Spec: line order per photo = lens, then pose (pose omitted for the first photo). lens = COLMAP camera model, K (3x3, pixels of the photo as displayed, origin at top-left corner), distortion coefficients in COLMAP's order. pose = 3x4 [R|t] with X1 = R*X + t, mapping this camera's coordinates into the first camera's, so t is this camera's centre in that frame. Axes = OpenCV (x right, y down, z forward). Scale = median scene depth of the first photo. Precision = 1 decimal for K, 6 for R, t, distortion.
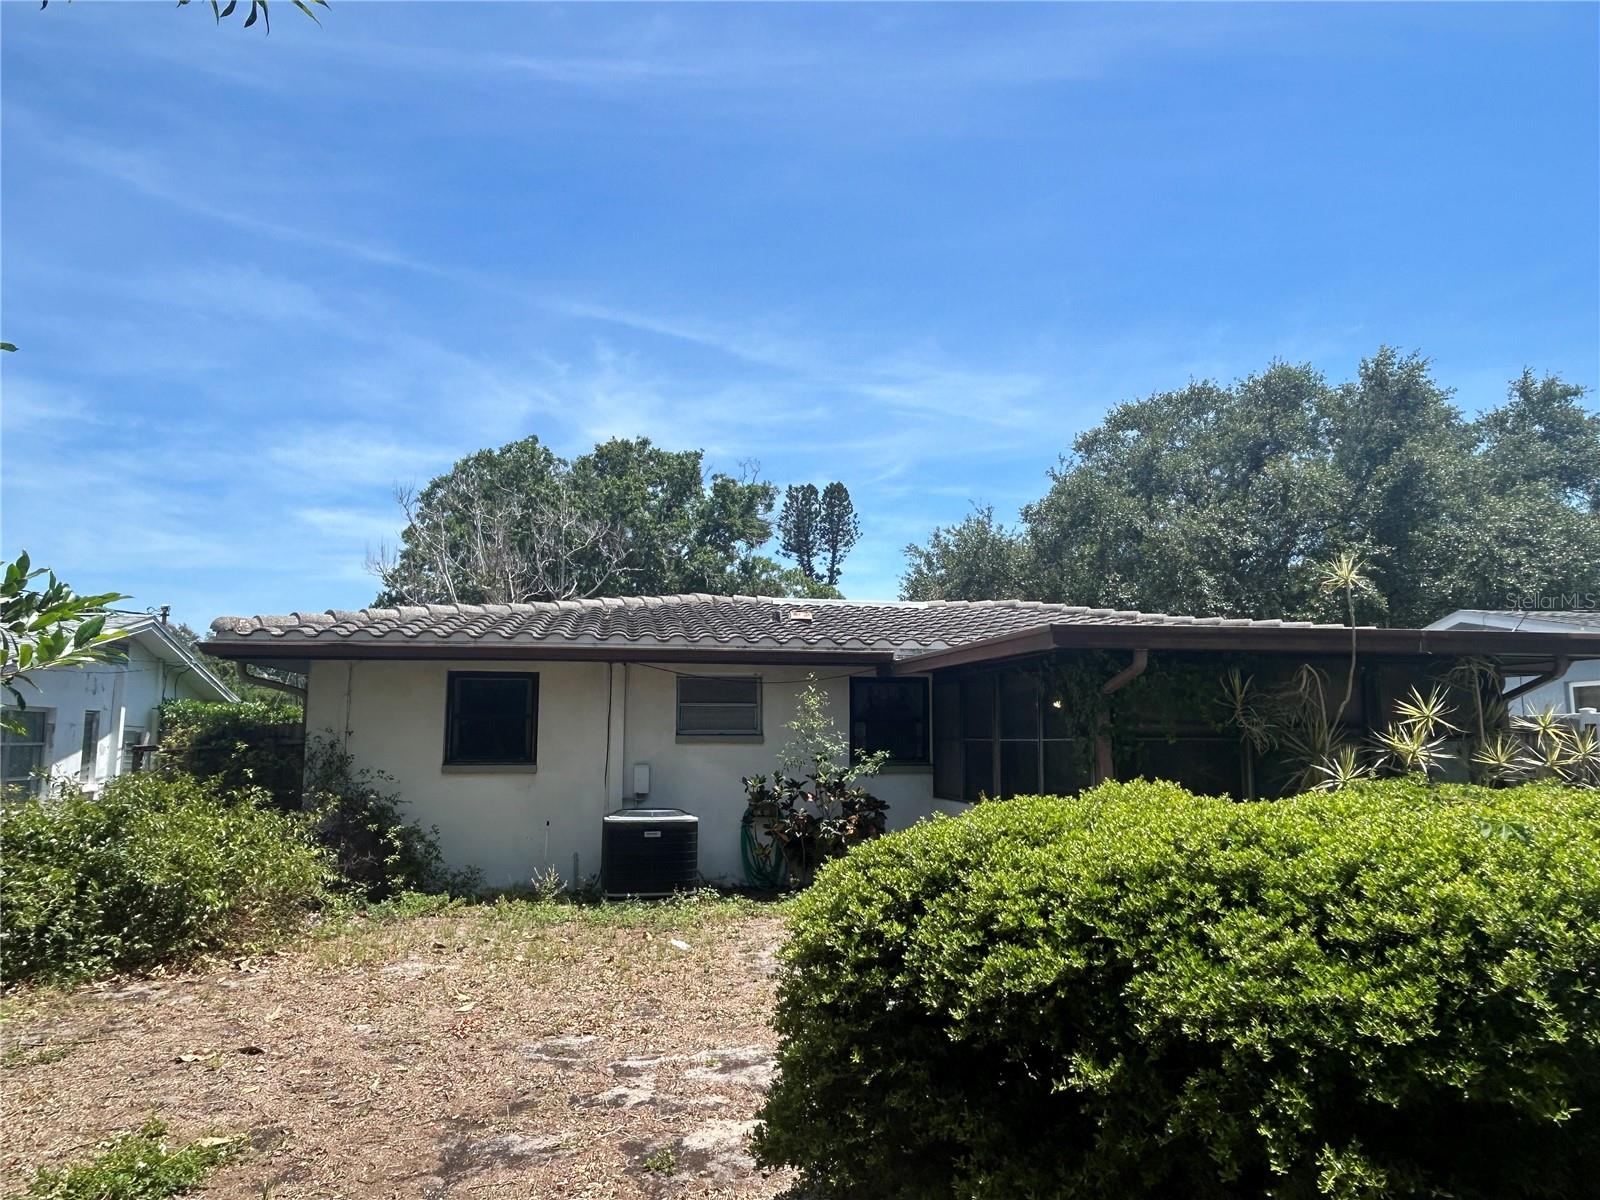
lens RADIAL K [[1088.1, 0, 800.1], [0, 1088.1, 601.8], [0, 0, 1]] dist [0.021446, -0.025744]
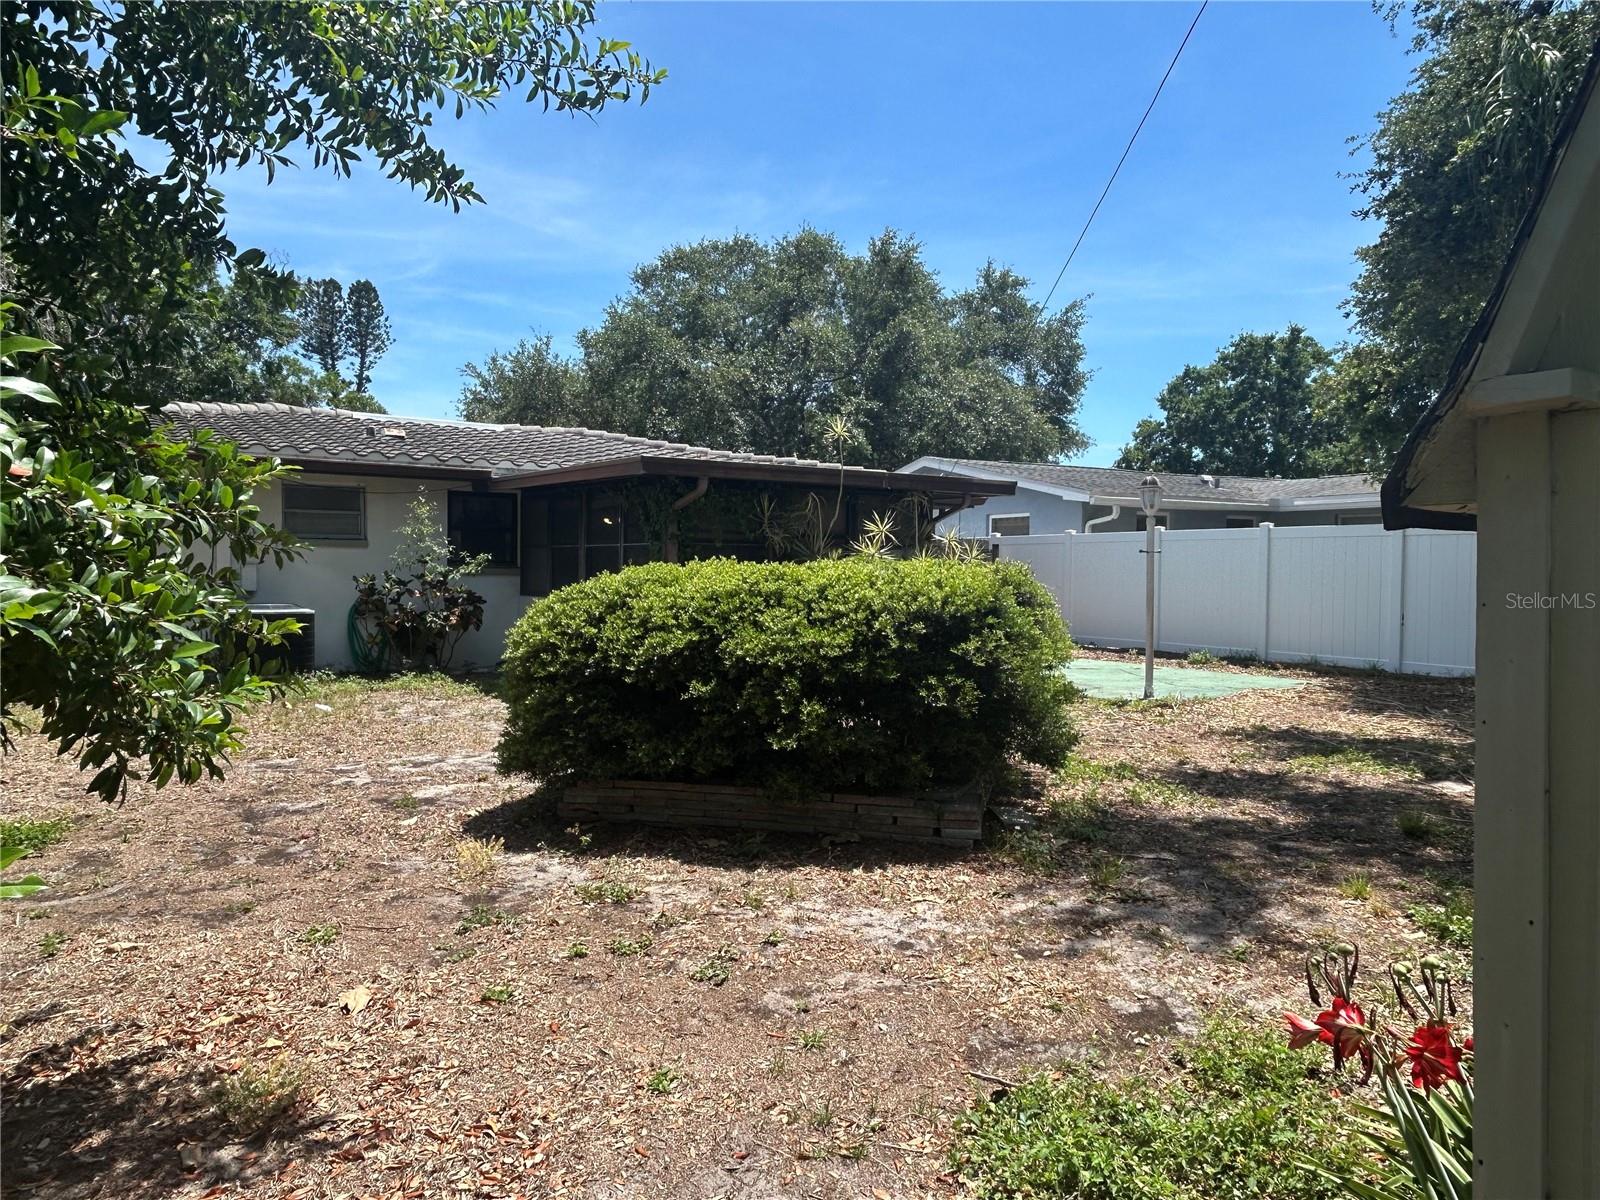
lens RADIAL K [[1088.1, 0, 785.6], [0, 1088.1, 591.9], [0, 0, 1]] dist [0.021446, -0.025744]
pose [[0.917270, -0.000644, 0.398265, -0.061398], [-0.060455, 0.988185, 0.140837, -0.005718], [-0.393651, -0.153262, 0.906394, -0.134659]]
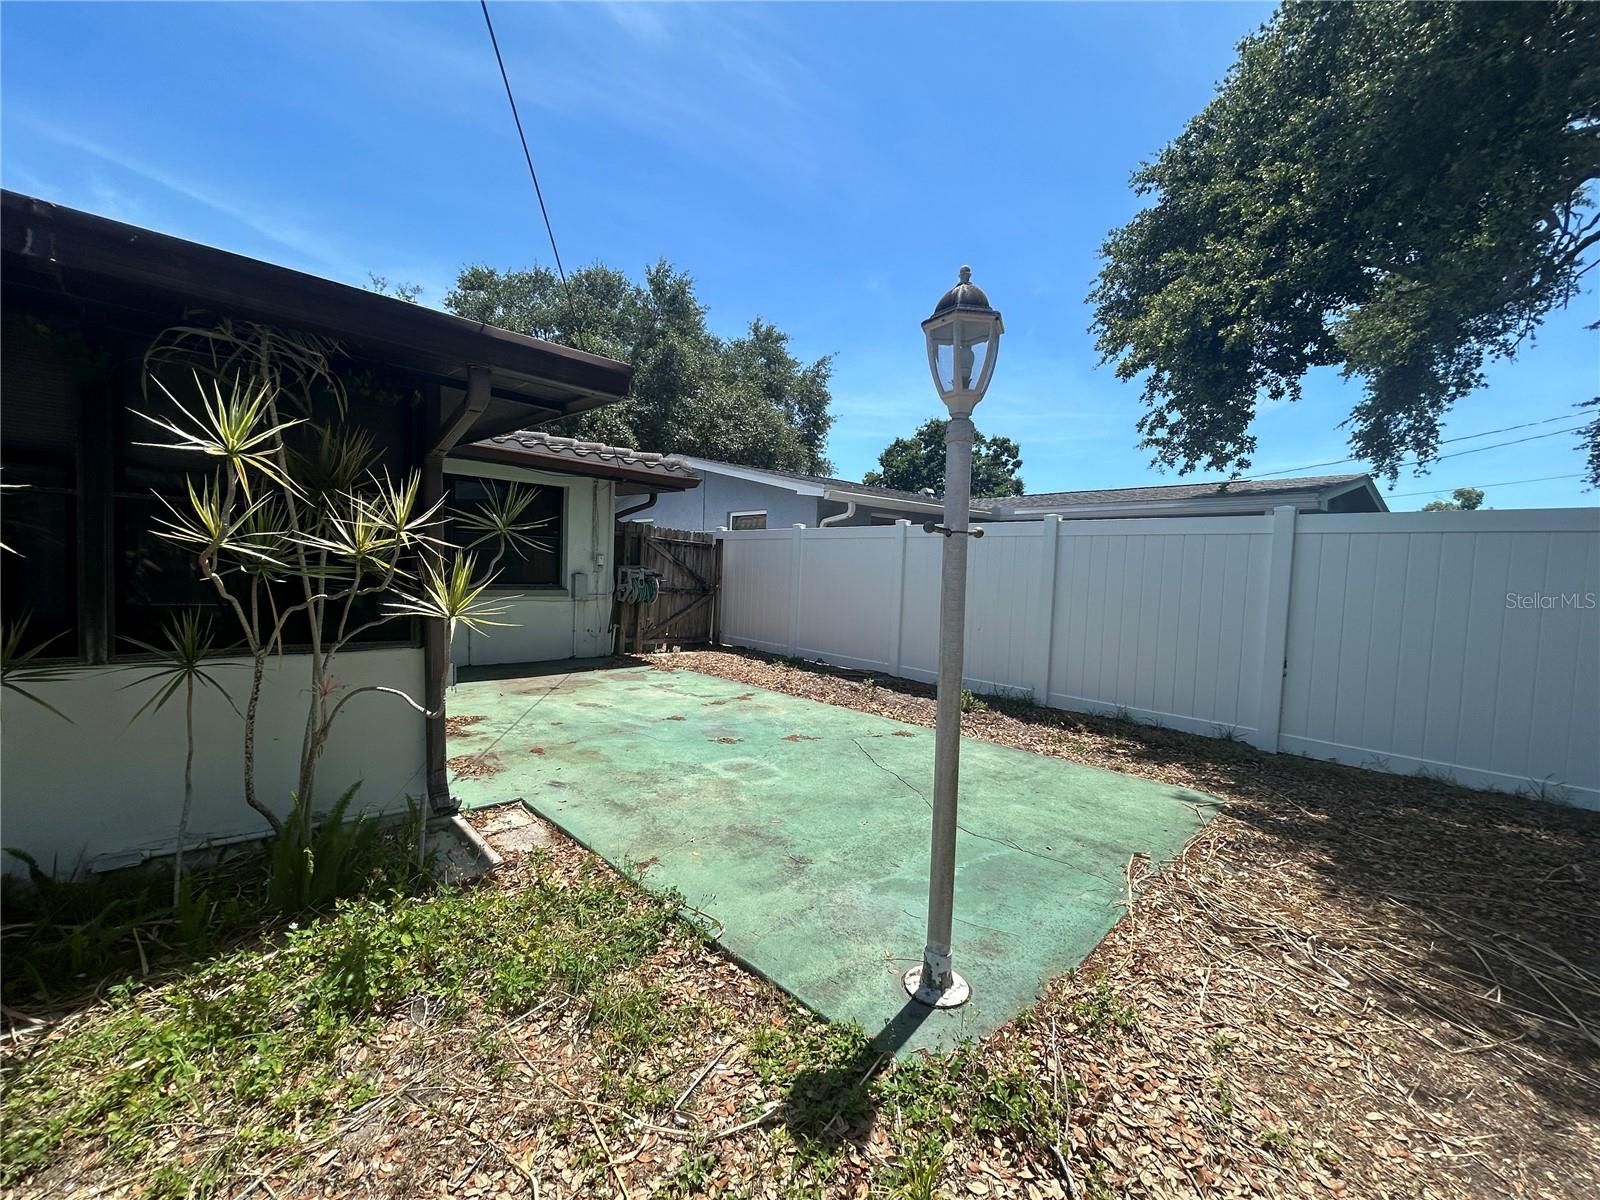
lens RADIAL K [[643.9, 0, 797.3], [0, 643.9, 602.6], [0, 0, 1]] dist [-0.000461, 0.000157]
pose [[0.811494, -0.001450, 0.584359, 0.324121], [-0.111307, 0.981305, 0.157005, 0.052661], [-0.573662, -0.192452, 0.796162, 0.318671]]
